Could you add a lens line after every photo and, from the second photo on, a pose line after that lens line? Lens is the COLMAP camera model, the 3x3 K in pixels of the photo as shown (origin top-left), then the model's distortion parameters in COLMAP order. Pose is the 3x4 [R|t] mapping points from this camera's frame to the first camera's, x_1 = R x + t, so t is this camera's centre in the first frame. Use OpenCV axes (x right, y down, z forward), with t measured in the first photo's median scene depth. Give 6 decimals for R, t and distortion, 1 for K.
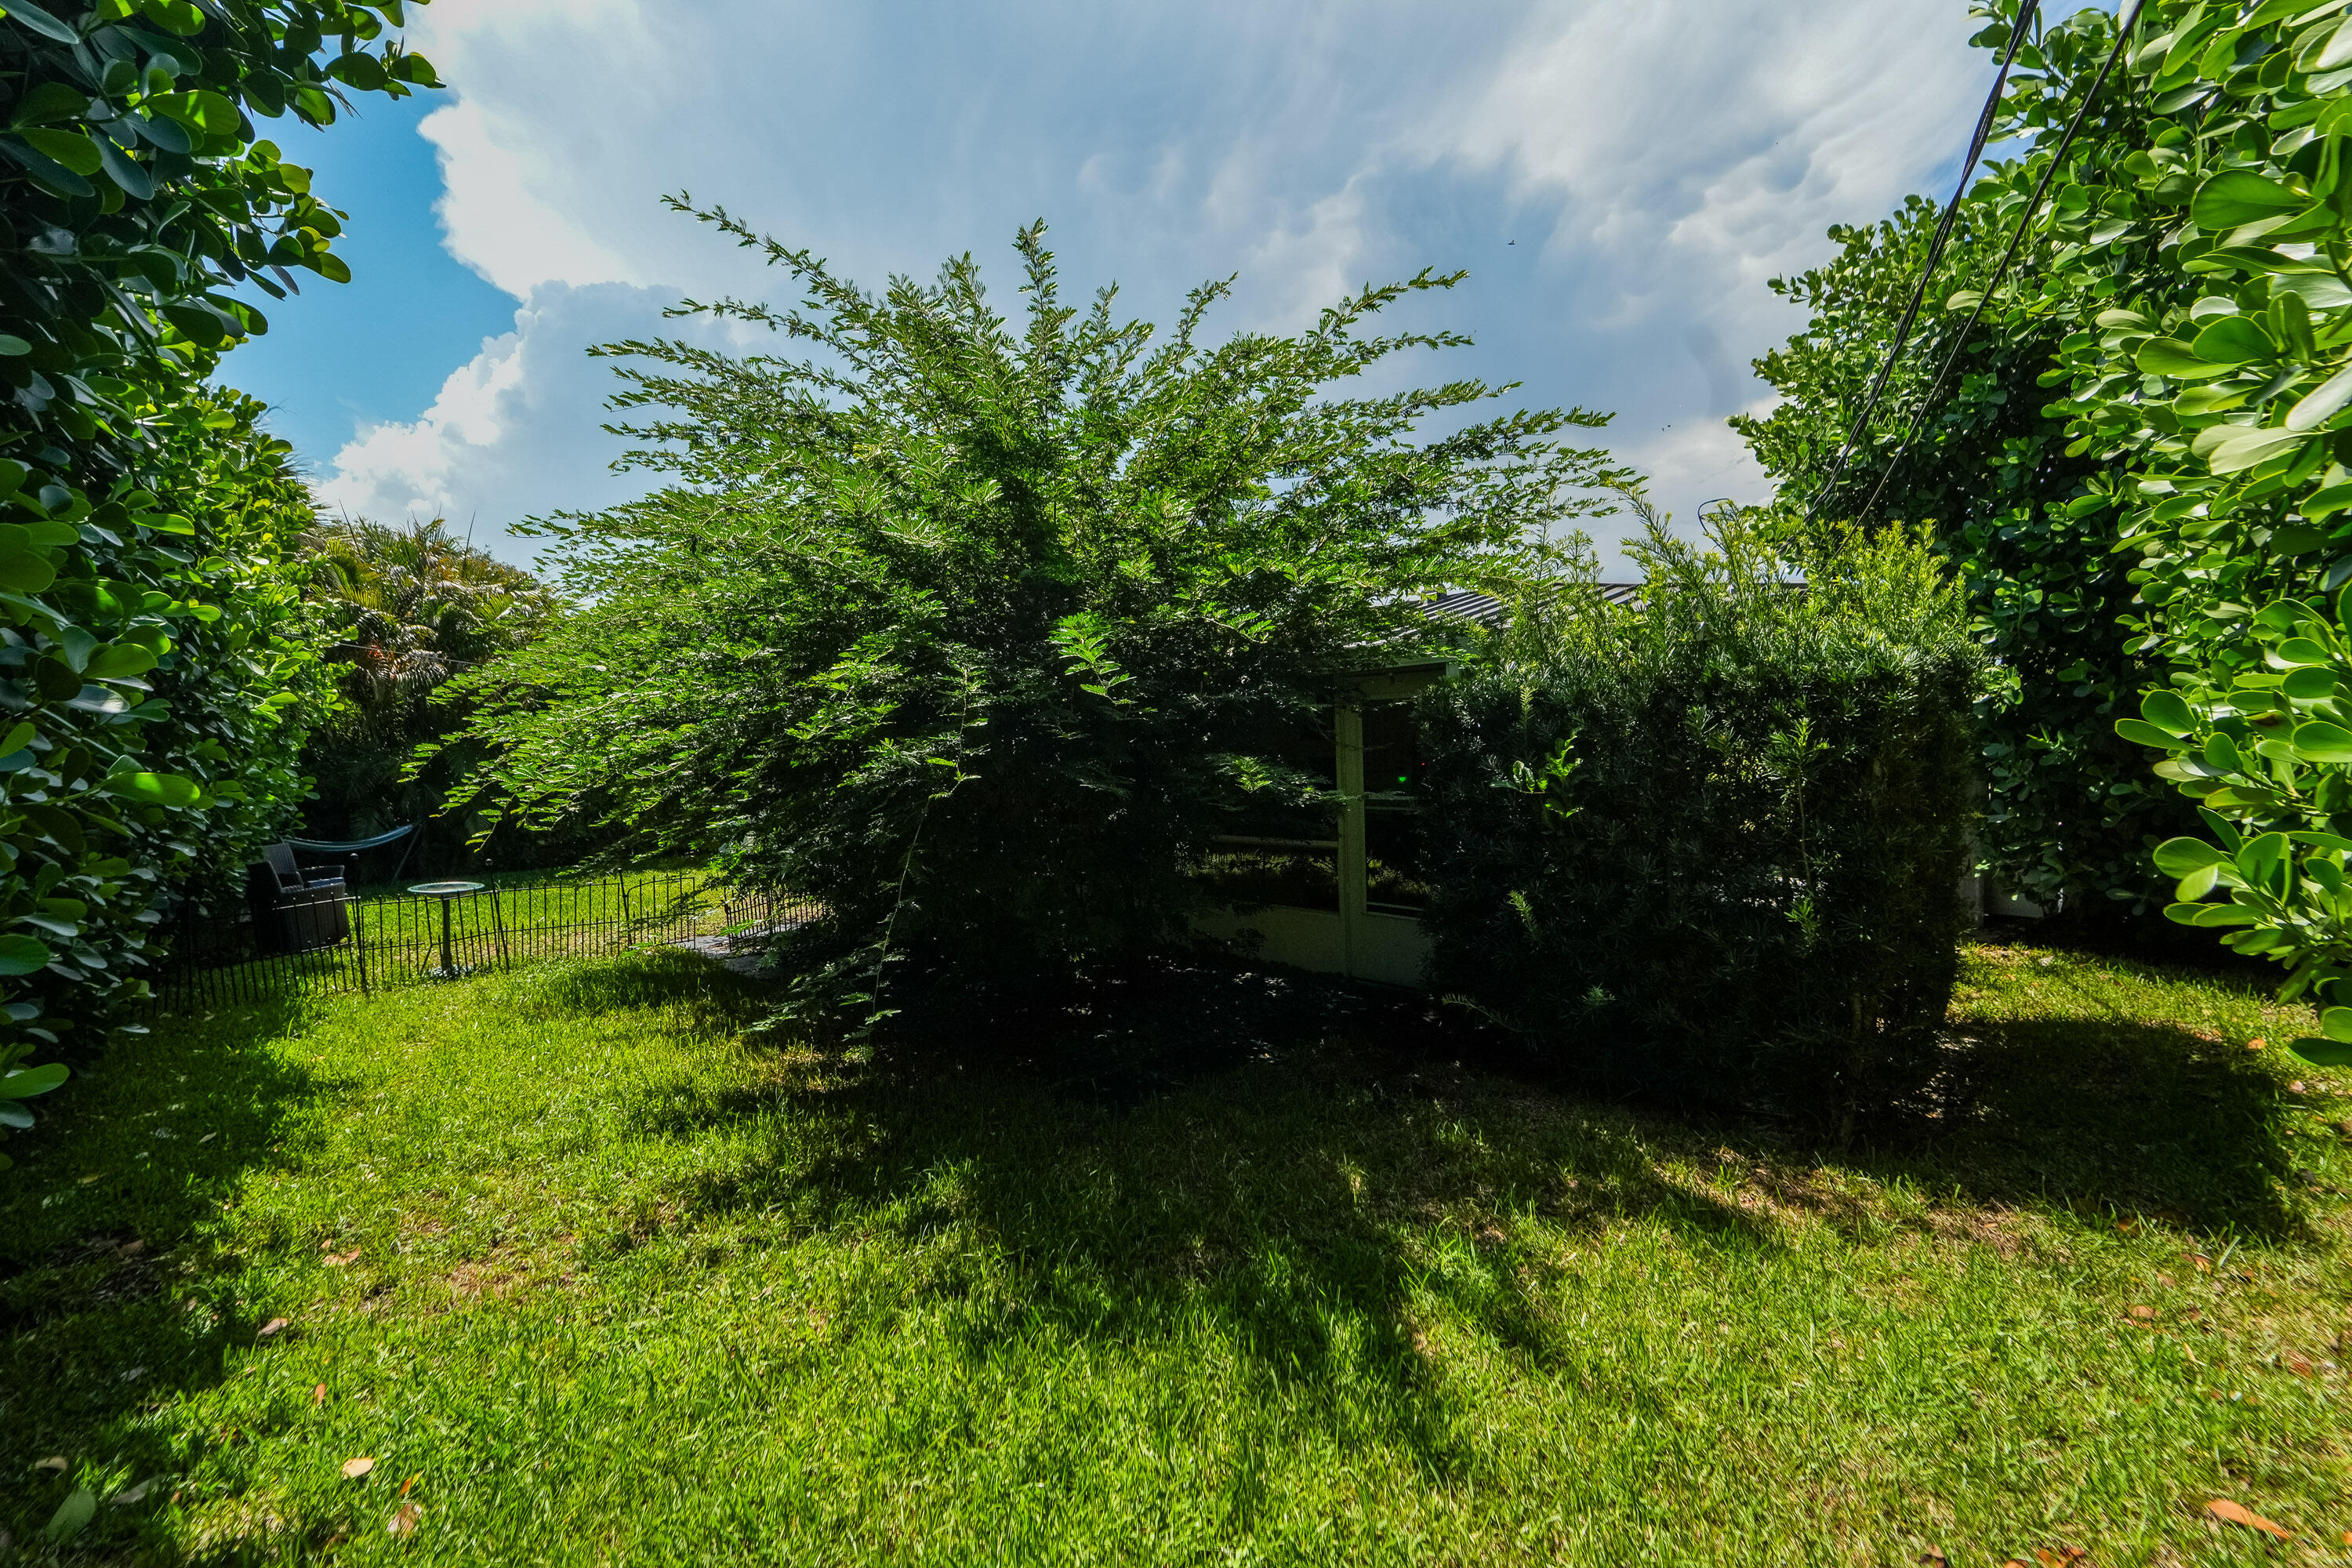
lens RADIAL K [[951.0, 0, 1171.7], [0, 951.0, 784.7], [0, 0, 1]] dist [-0.021929, -0.000285]
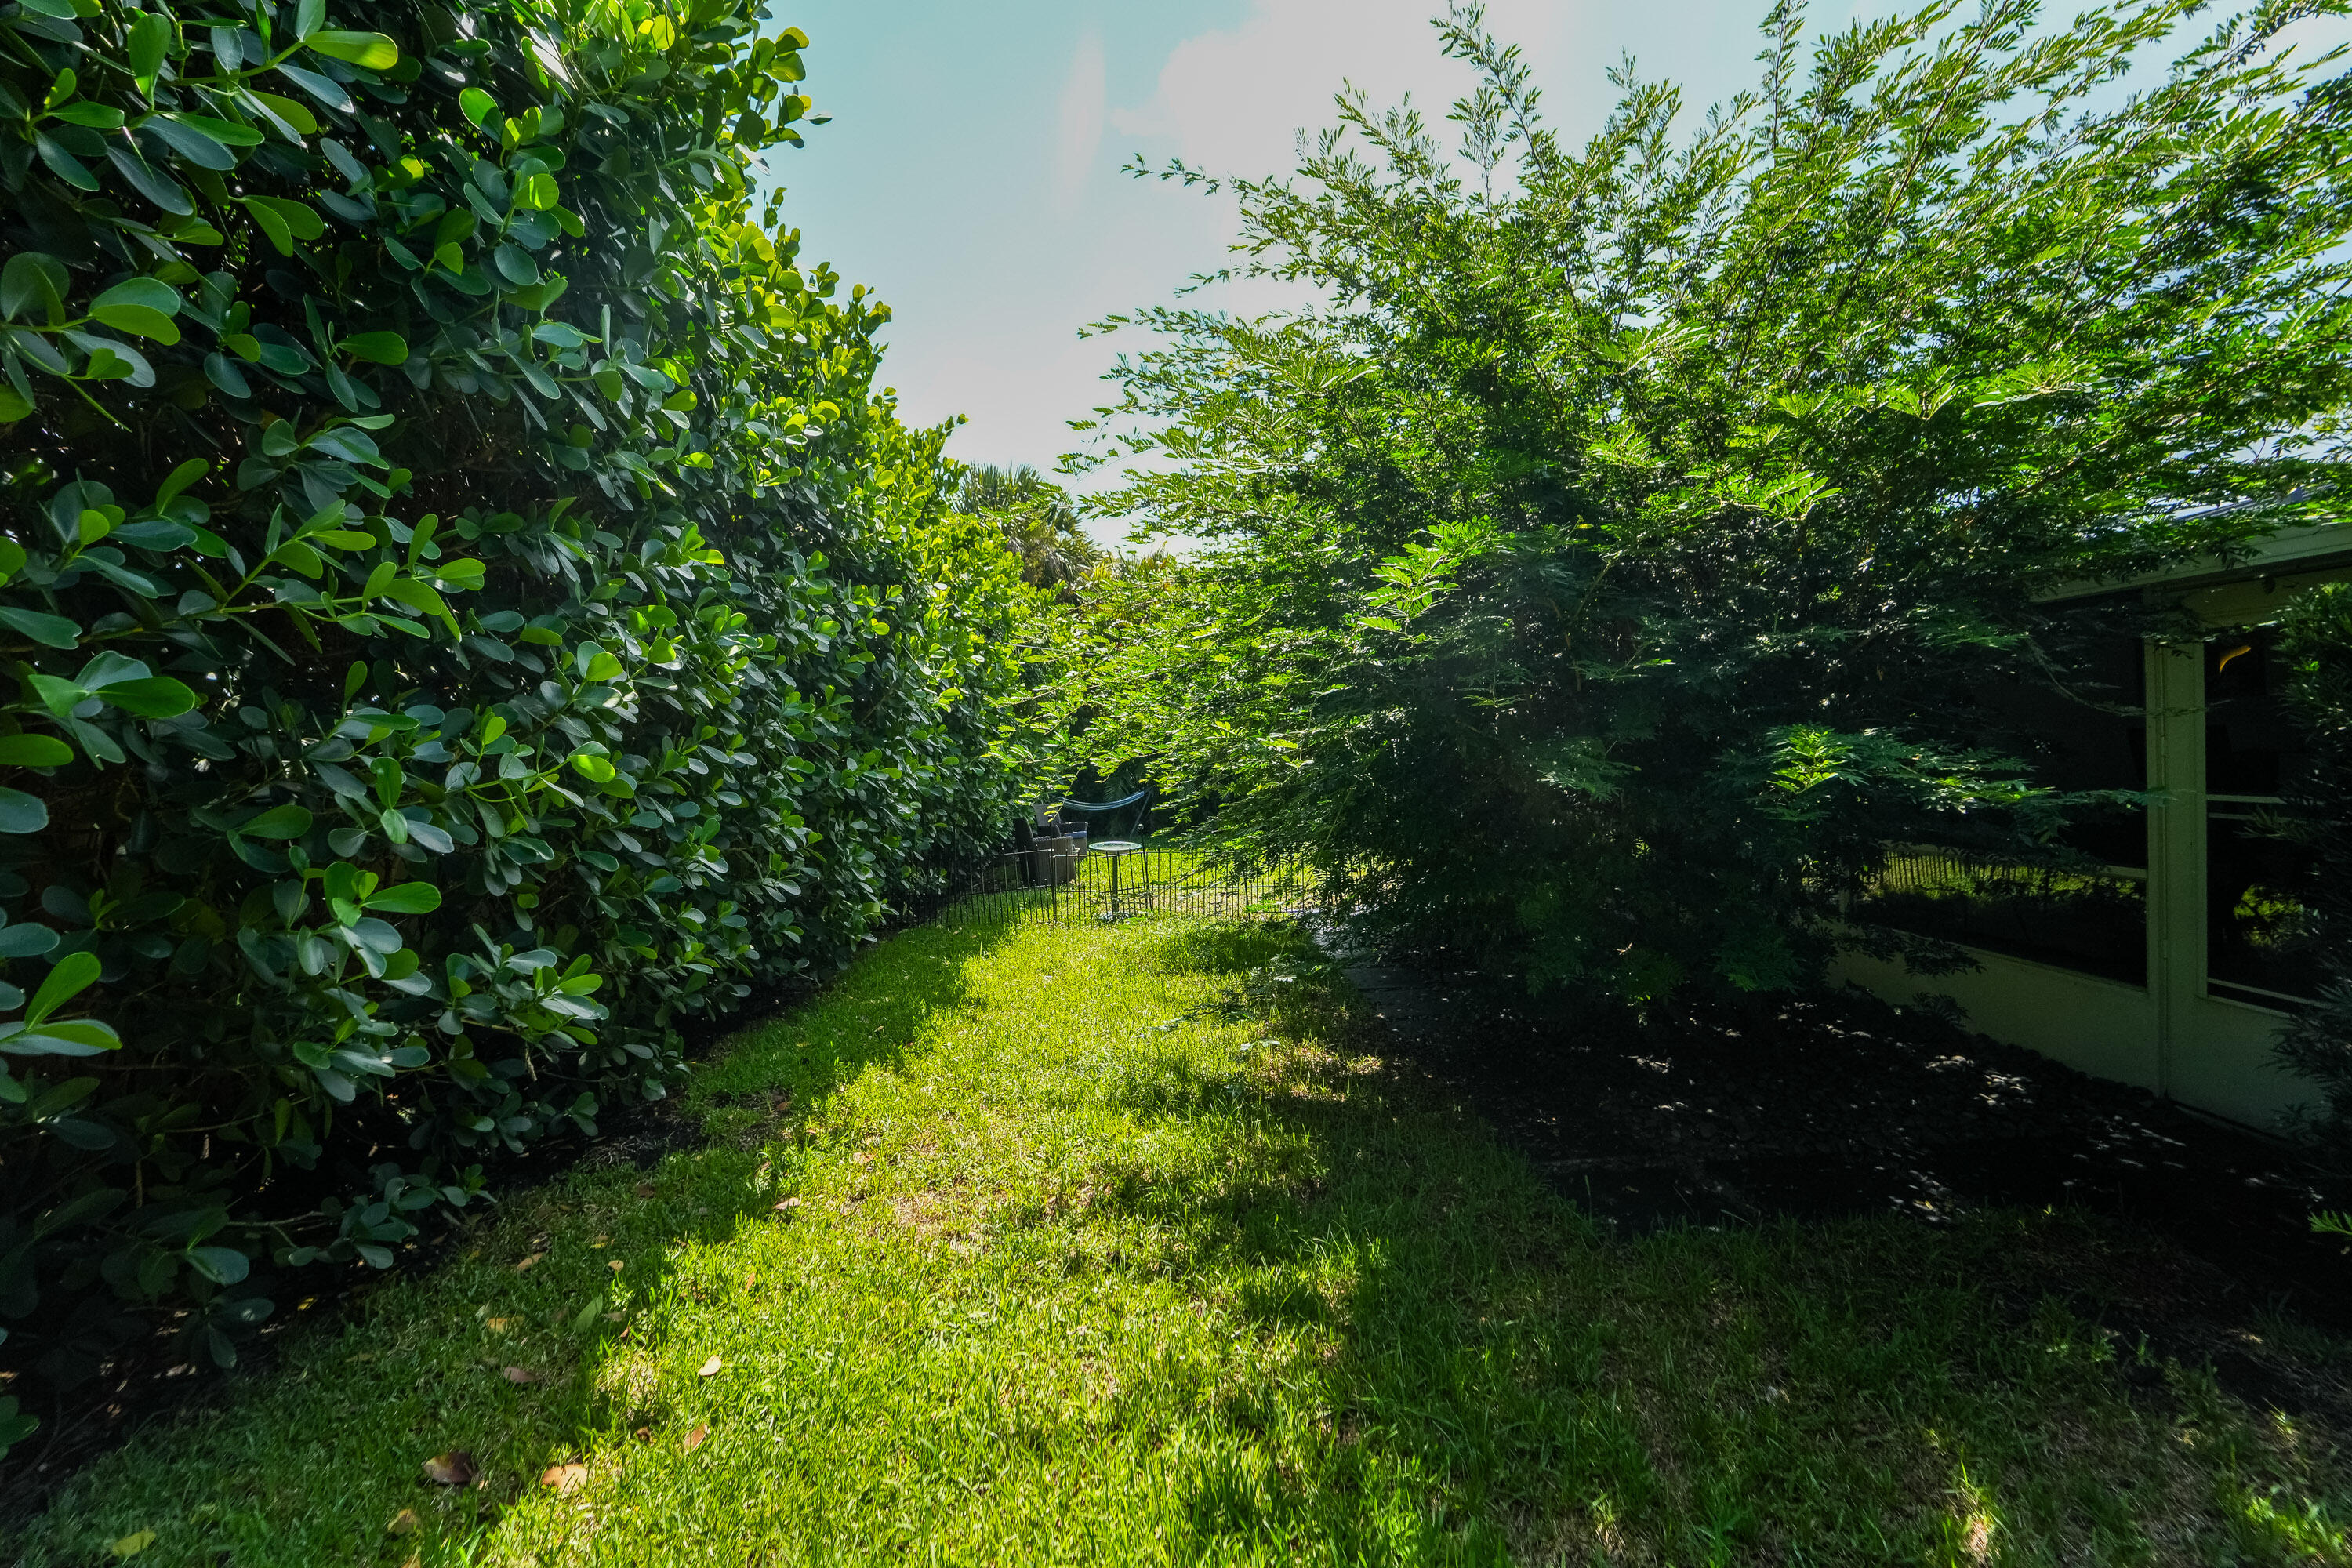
lens RADIAL K [[951.0, 0, 1170.3], [0, 951.0, 775.0], [0, 0, 1]] dist [-0.021929, -0.000285]
pose [[0.757996, 0.019871, -0.651956, 0.090414], [-0.010700, 0.999780, 0.018032, -0.004531], [0.652171, -0.006692, 0.758042, 0.159775]]
